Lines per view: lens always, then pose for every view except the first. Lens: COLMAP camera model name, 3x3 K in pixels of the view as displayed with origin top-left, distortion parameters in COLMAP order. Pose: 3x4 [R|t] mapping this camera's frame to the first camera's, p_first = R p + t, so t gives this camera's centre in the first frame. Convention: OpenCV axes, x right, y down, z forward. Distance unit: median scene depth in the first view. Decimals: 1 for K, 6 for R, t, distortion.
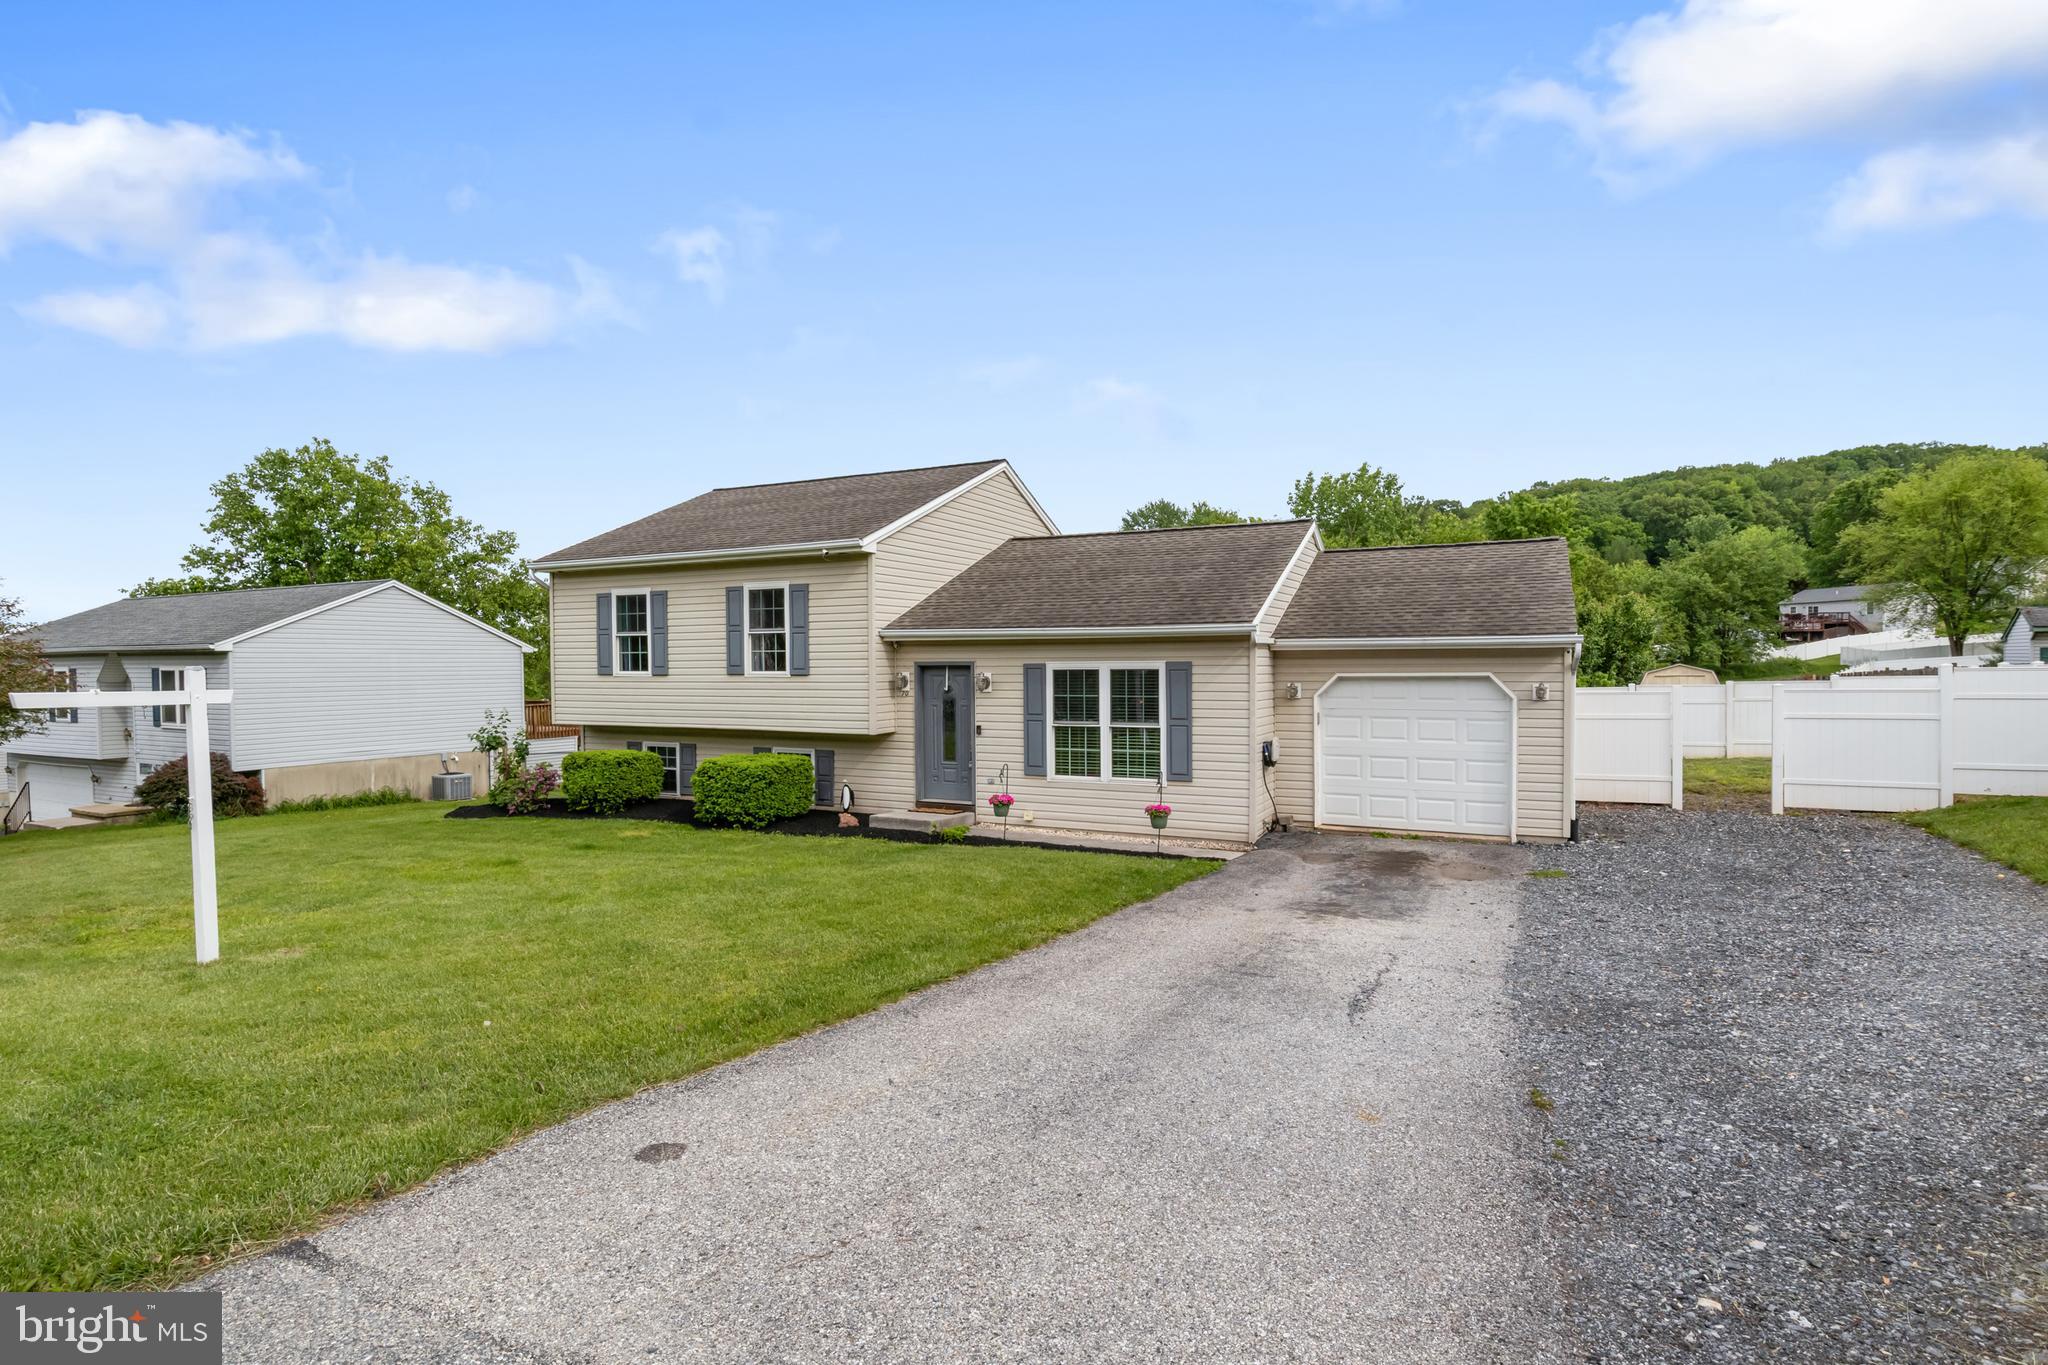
lens RADIAL K [[1028.0, 0, 1024.0], [0, 1028.0, 682.5], [0, 0, 1]] dist [-0.001270, 0.000633]
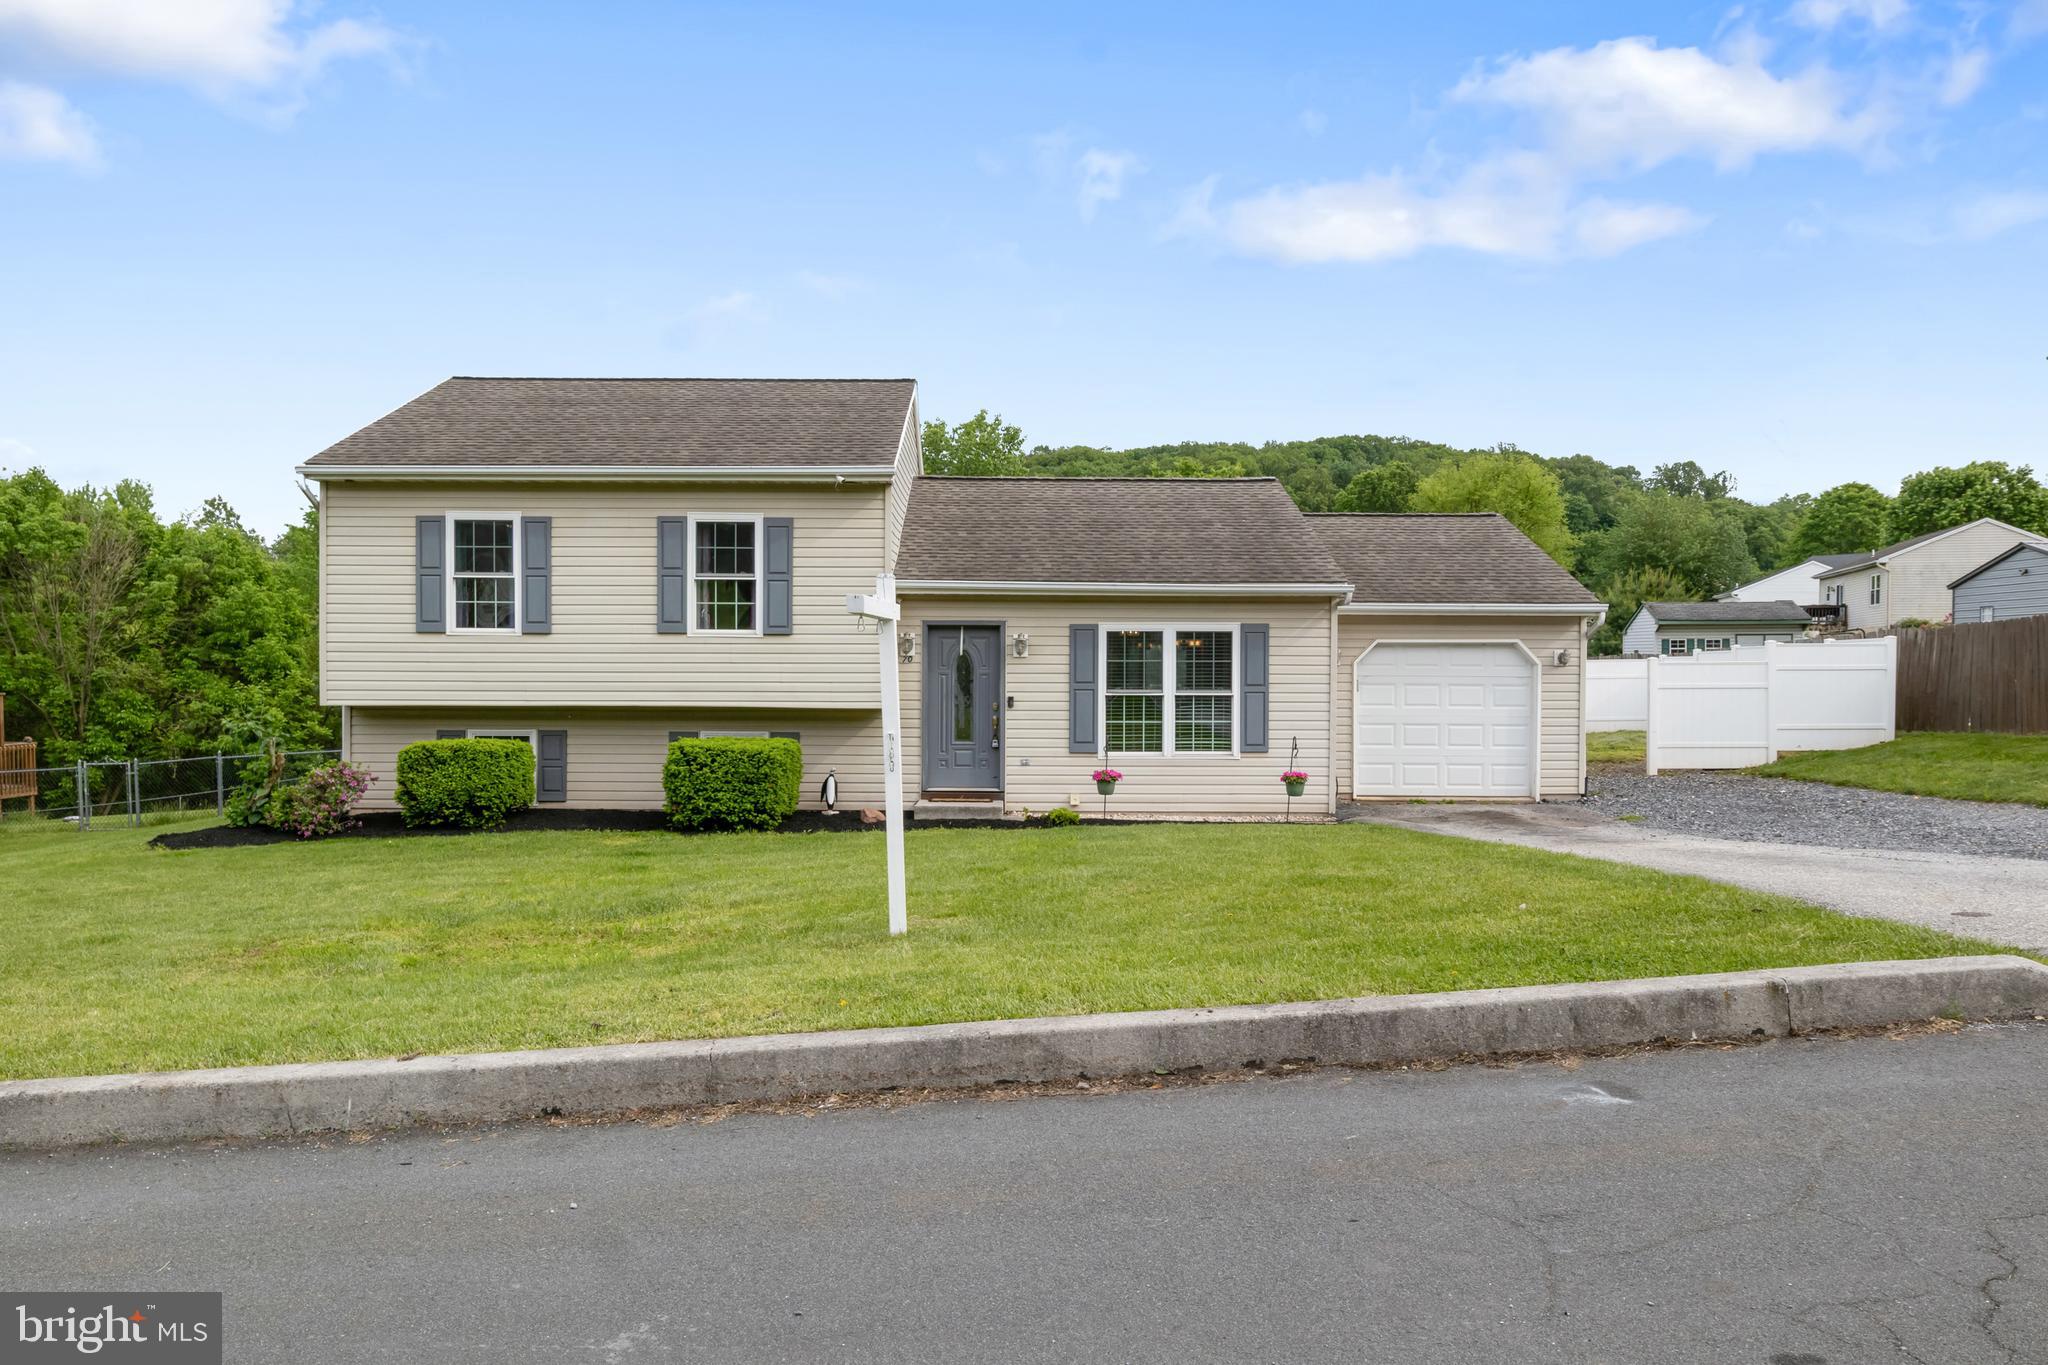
lens RADIAL K [[1383.0, 0, 1024.0], [0, 1383.0, 682.5], [0, 0, 1]] dist [-0.002702, -0.001006]
pose [[0.892795, 0.001540, 0.450462, -0.544175], [0.000037, 0.999994, -0.003490, 0.033982], [-0.450464, 0.003133, 0.892789, -0.019714]]
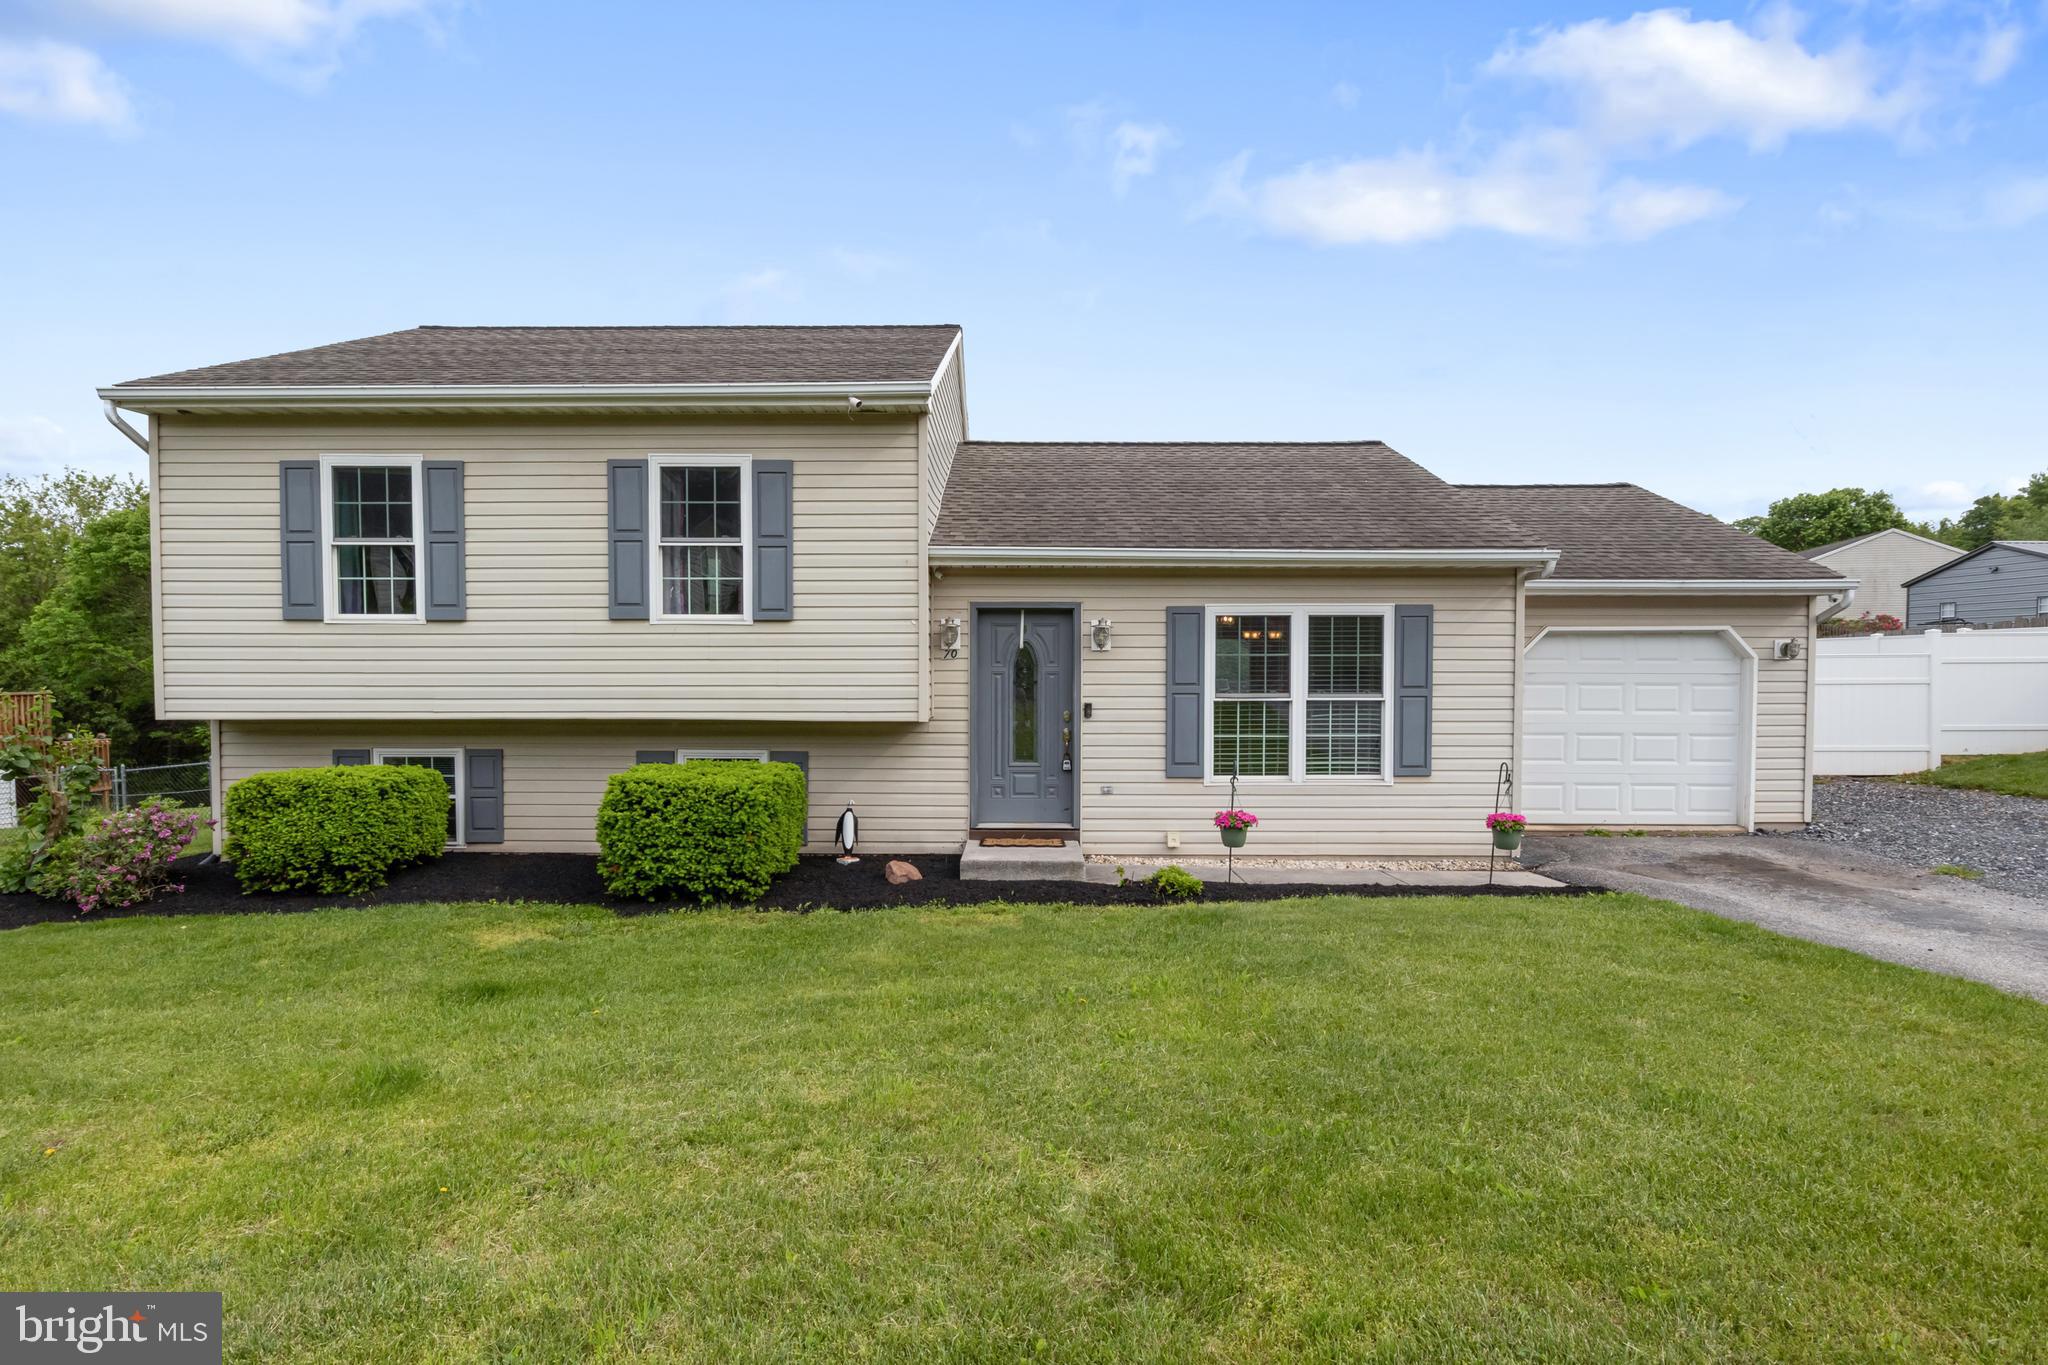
lens RADIAL K [[1028.0, 0, 1024.0], [0, 1028.0, 682.5], [0, 0, 1]] dist [-0.001270, 0.000633]
pose [[0.901619, -0.005884, 0.432492, -0.352861], [0.003373, 0.999973, 0.006574, 0.024555], [-0.432519, -0.004469, 0.901614, 0.442796]]
